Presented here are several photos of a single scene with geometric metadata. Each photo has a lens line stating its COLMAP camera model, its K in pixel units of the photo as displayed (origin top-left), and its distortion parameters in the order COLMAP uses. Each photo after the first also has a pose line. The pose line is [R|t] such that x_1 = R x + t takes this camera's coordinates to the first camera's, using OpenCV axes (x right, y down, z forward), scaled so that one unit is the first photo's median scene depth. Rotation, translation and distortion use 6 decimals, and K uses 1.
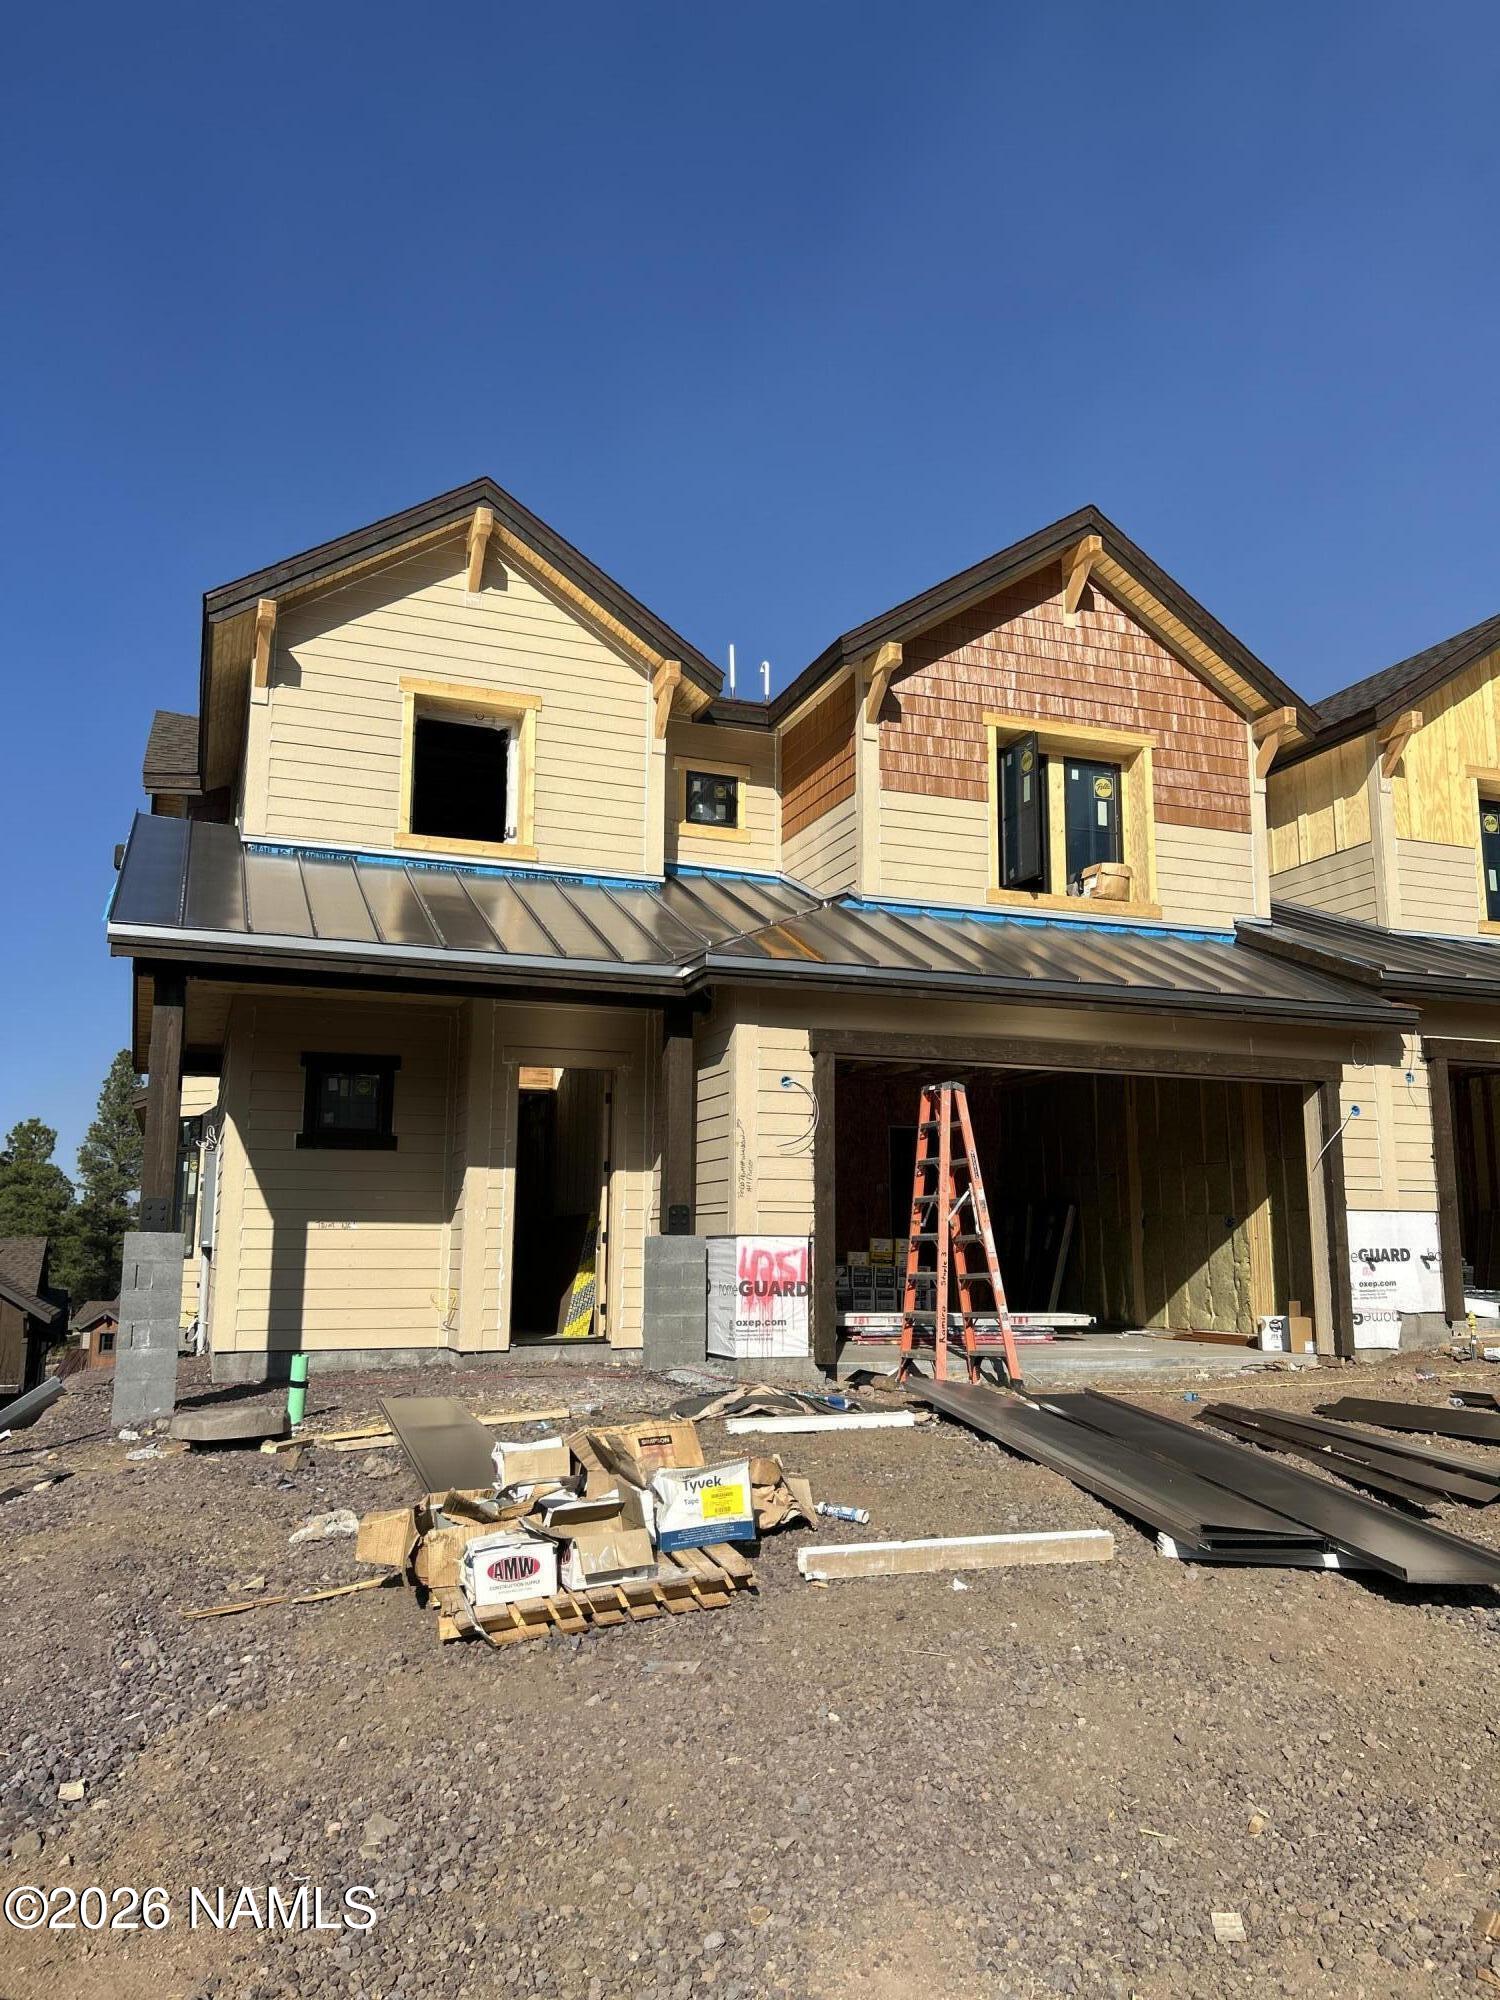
lens RADIAL K [[1548.4, 0, 798.2], [0, 1548.4, 995.6], [0, 0, 1]] dist [0.101022, -0.003024]
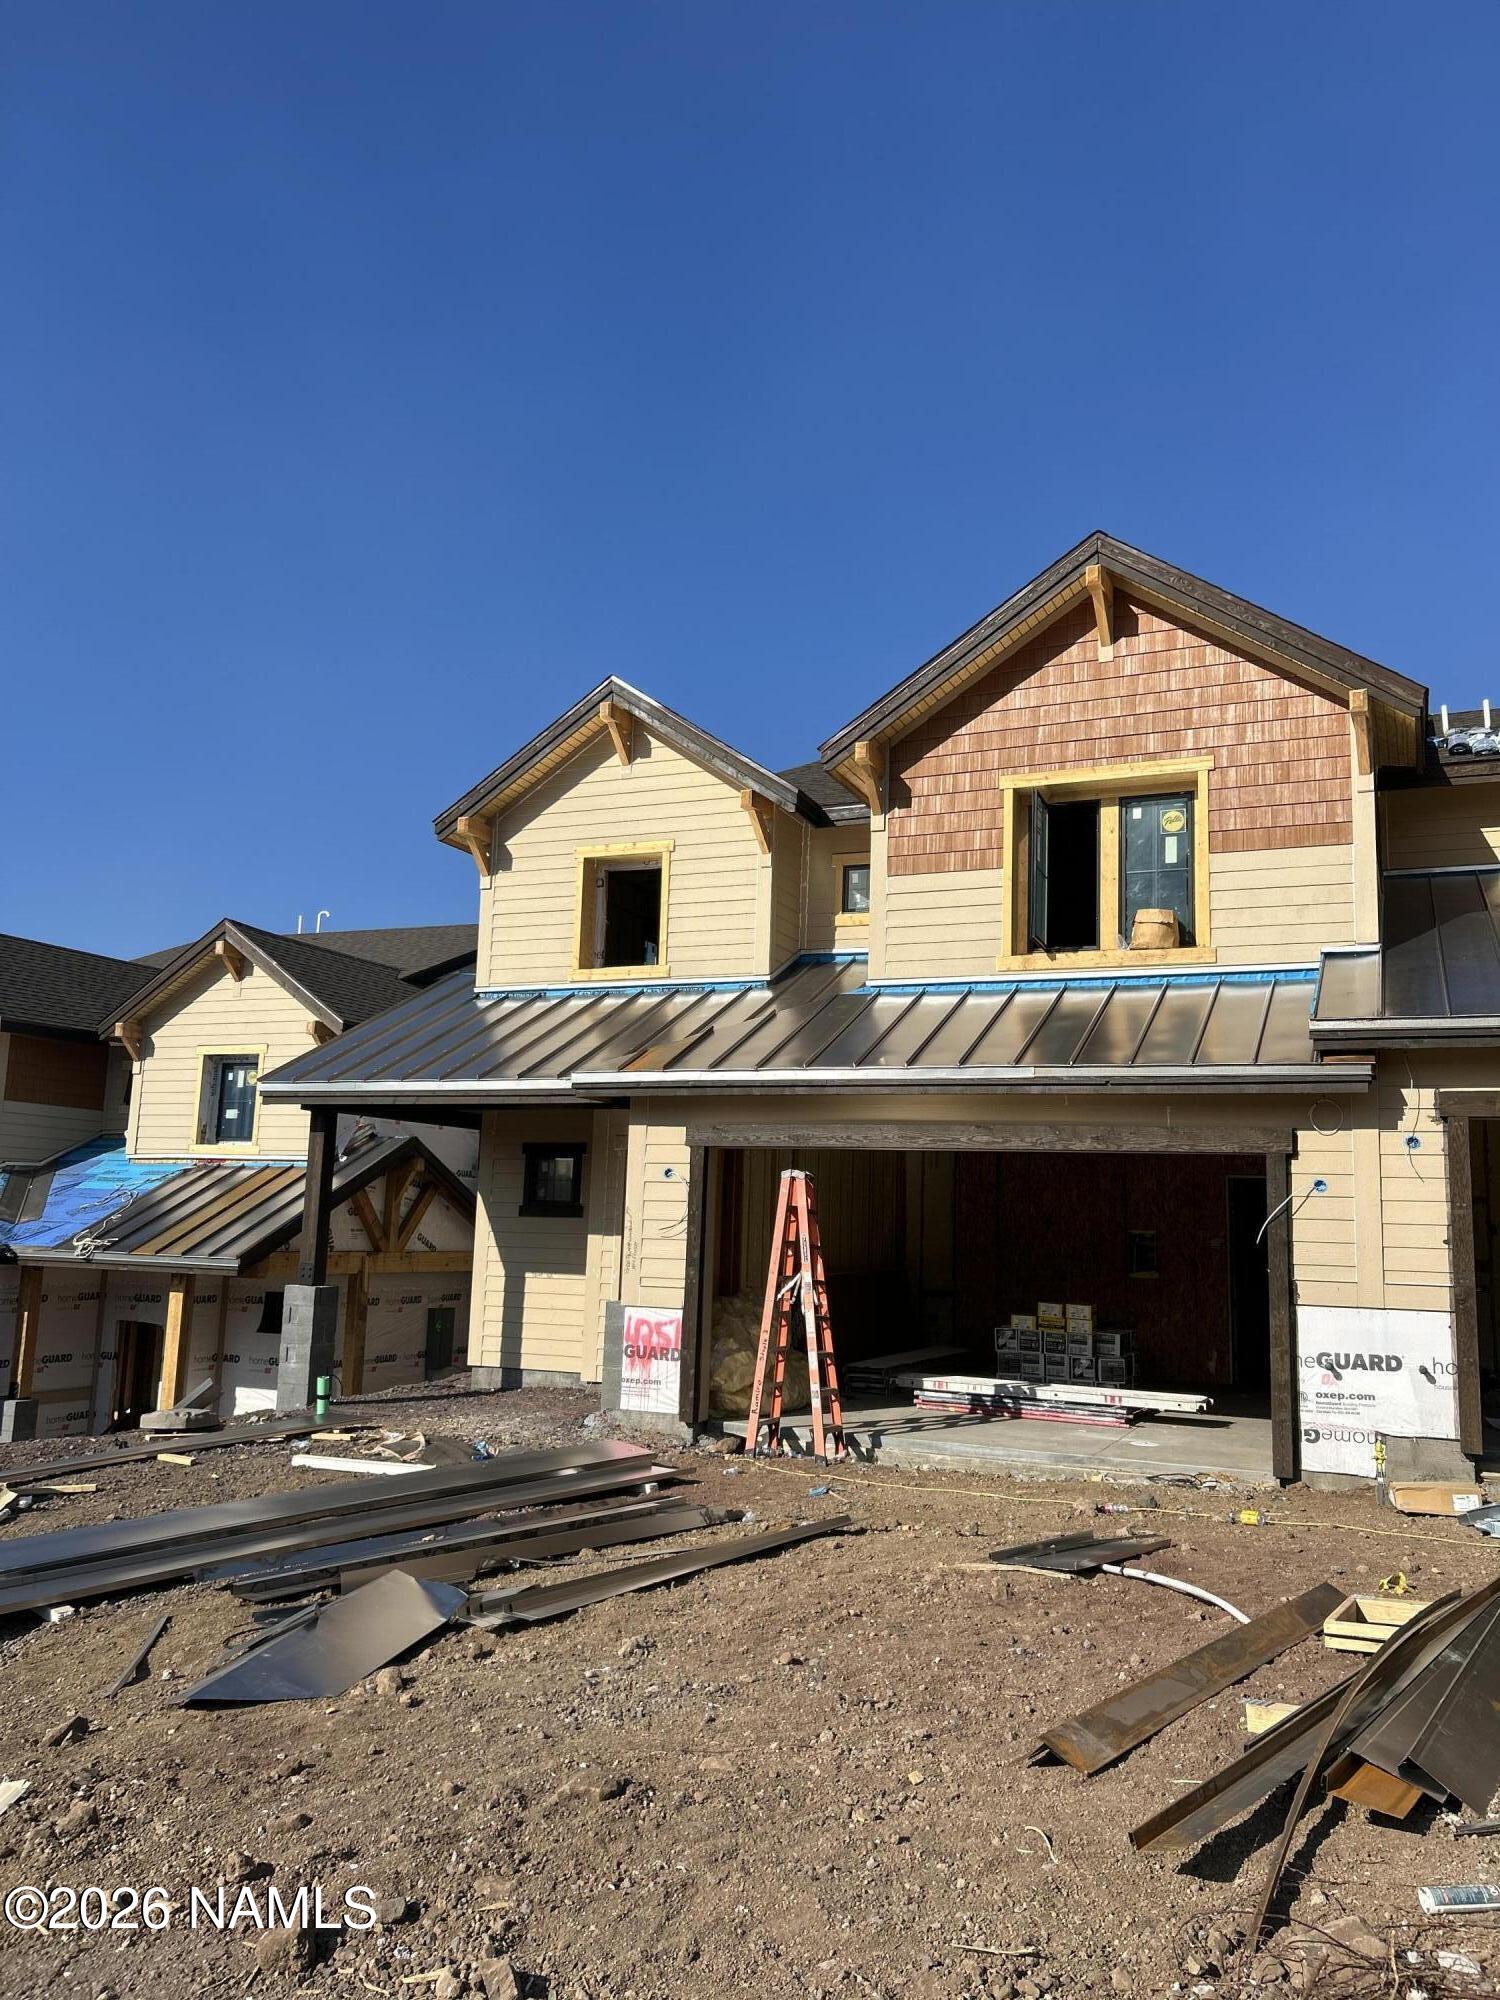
lens RADIAL K [[1548.4, 0, 798.2], [0, 1548.4, 995.6], [0, 0, 1]] dist [0.101022, -0.003024]
pose [[0.708679, -0.085355, -0.700349, 0.760522], [0.090274, 0.995466, -0.029974, -0.027609], [0.699732, -0.041981, 0.713171, 0.216044]]
